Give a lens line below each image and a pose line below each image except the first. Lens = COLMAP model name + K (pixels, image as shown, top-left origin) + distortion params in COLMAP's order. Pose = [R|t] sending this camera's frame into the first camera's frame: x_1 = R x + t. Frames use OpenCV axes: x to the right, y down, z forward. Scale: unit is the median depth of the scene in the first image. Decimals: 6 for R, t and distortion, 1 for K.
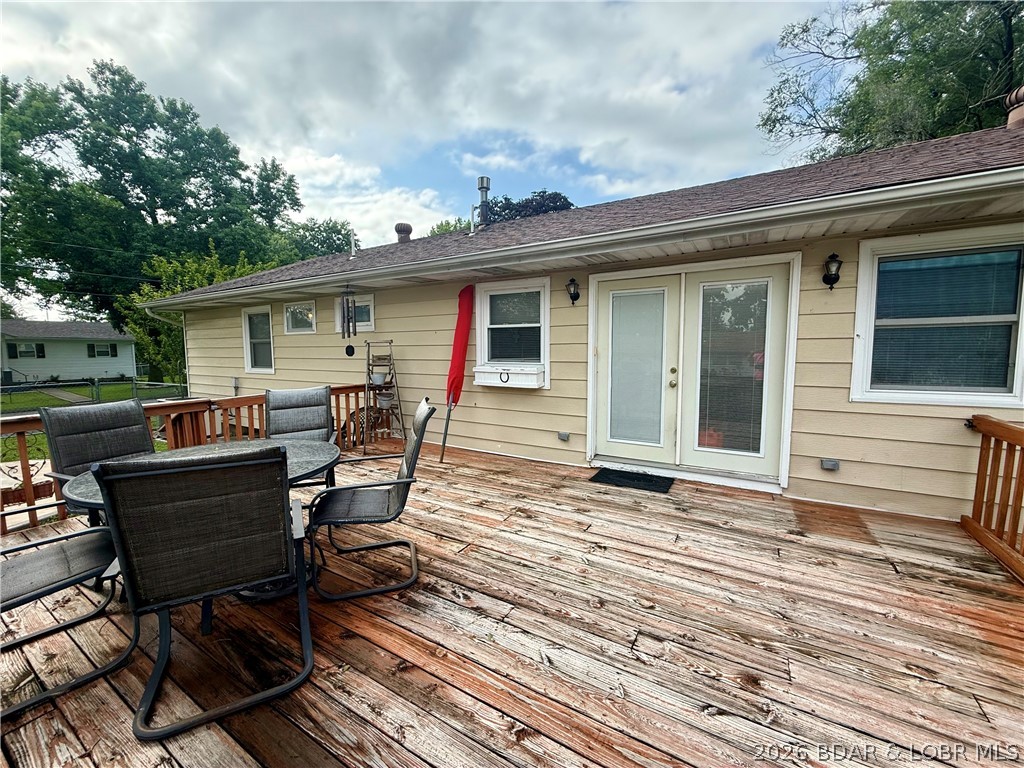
lens RADIAL K [[408.1, 0, 510.2], [0, 408.1, 383.8], [0, 0, 1]] dist [0.001059, -0.000600]
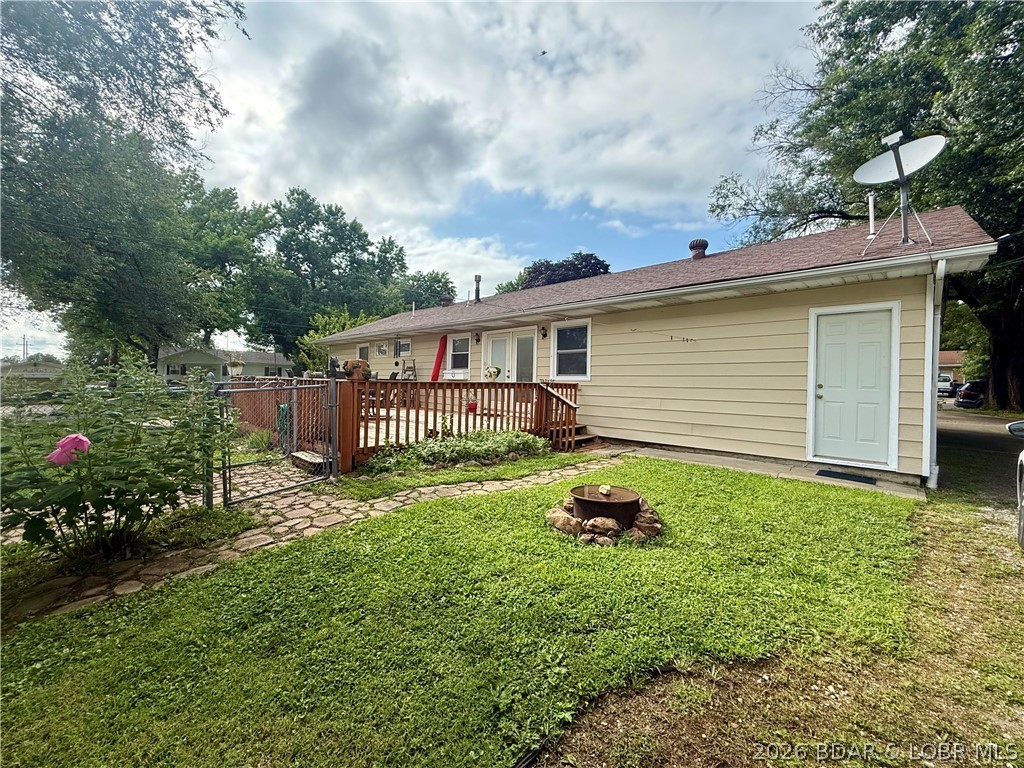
lens RADIAL K [[408.1, 0, 512.2], [0, 408.1, 382.1], [0, 0, 1]] dist [0.001059, -0.000600]
pose [[0.973610, 0.024615, -0.226886, 0.168027], [-0.044225, 0.995670, -0.081759, 0.039649], [0.223892, 0.089636, 0.970483, -0.232727]]
